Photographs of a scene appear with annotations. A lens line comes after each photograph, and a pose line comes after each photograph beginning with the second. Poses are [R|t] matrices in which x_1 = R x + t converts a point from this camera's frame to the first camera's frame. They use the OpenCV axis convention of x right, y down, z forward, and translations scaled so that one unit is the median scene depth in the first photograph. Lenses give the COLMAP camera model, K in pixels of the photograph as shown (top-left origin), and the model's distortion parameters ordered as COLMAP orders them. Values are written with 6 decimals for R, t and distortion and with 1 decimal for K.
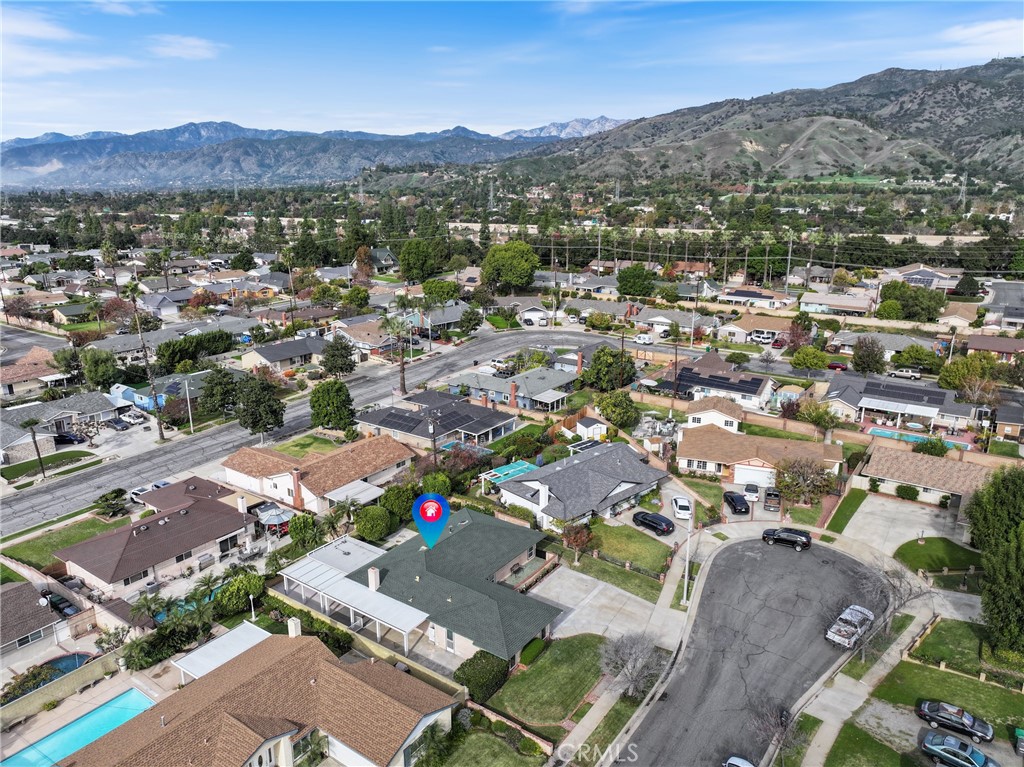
lens RADIAL K [[721.7, 0, 506.1], [0, 721.7, 381.7], [0, 0, 1]] dist [0.000872, 0.009183]
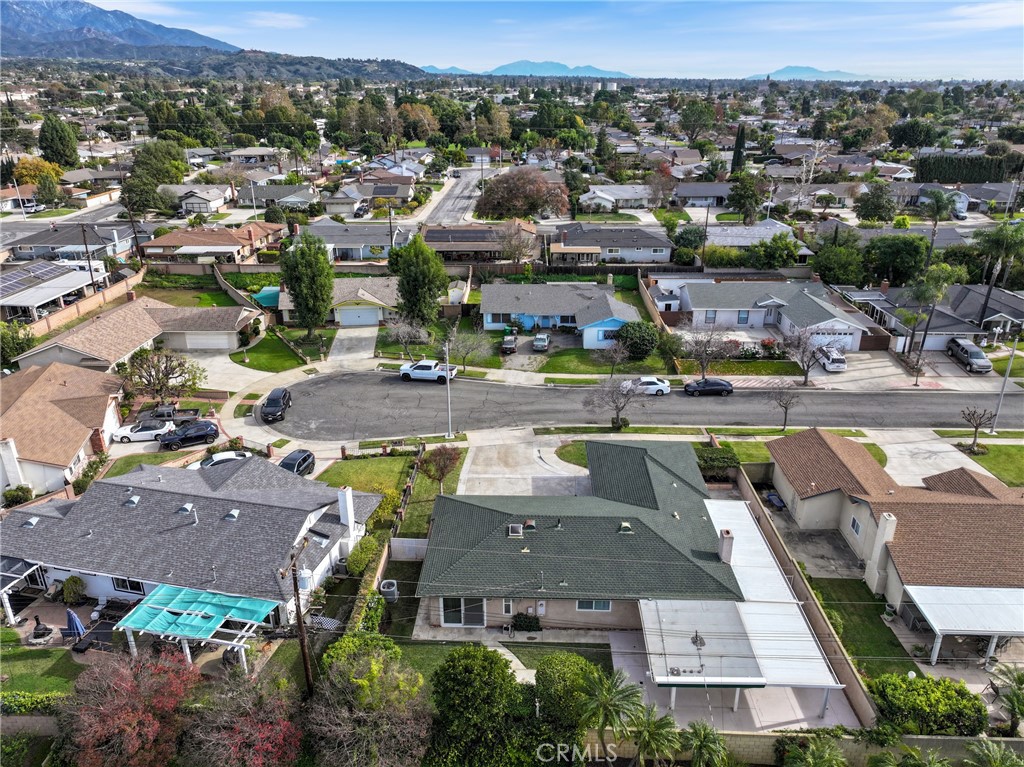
lens RADIAL K [[721.7, 0, 506.1], [0, 721.7, 381.7], [0, 0, 1]] dist [0.000872, 0.009183]
pose [[-0.547425, -0.313615, 0.775868, -0.507701], [0.233903, 0.832834, 0.501675, -0.212528], [-0.803502, 0.456107, -0.382559, 1.277514]]
